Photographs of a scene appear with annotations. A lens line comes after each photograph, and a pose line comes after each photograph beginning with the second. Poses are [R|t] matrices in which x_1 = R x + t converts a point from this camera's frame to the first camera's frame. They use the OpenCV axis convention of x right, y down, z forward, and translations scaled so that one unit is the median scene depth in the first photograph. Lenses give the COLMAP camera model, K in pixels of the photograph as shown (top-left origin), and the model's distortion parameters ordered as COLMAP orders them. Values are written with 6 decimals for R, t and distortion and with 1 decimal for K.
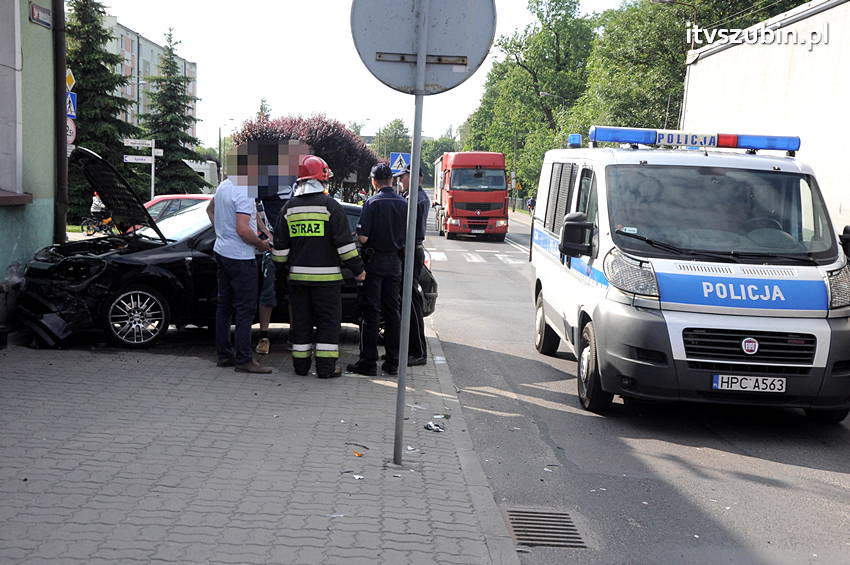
lens RADIAL K [[1162.7, 0, 426.1], [0, 1162.7, 280.8], [0, 0, 1]] dist [0.132782, 0.000000]
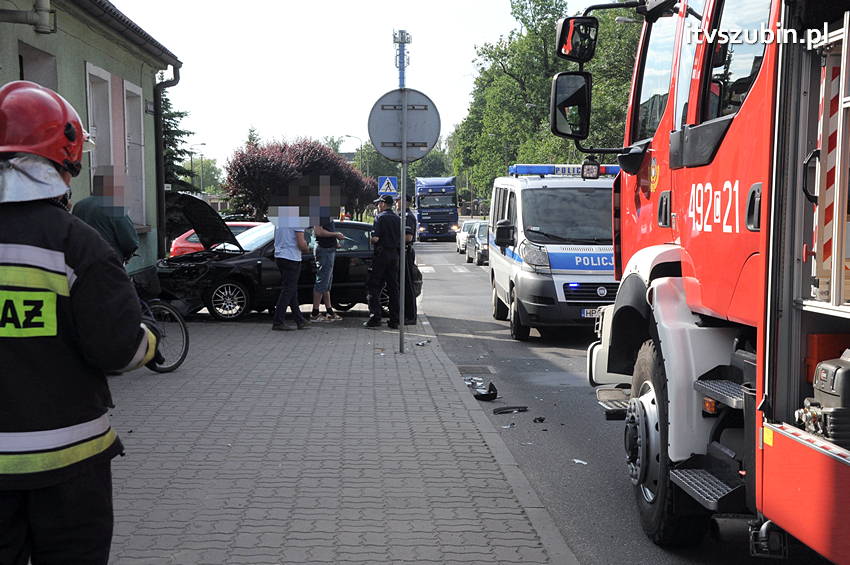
lens RADIAL K [[1290.8, 0, 423.4], [0, 1290.8, 281.6], [0, 0, 1]] dist [0.128842, 0.000000]
pose [[0.998836, -0.048073, 0.004059, 0.005096], [0.048149, 0.998615, -0.021230, 0.055140], [-0.003033, 0.021400, 0.999766, -0.725901]]
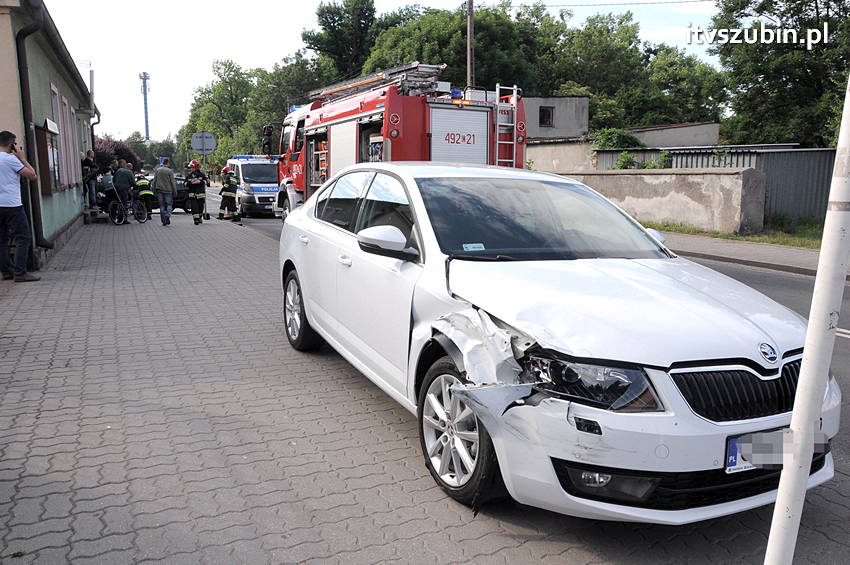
lens RADIAL K [[678.8, 0, 421.4], [0, 678.8, 283.3], [0, 0, 1]] dist [-0.067995, 0.000228]
pose [[0.930660, -0.100680, 0.351760, -0.147051], [0.067893, 0.992219, 0.104365, 0.123354], [-0.359531, -0.073247, 0.930254, -1.584065]]
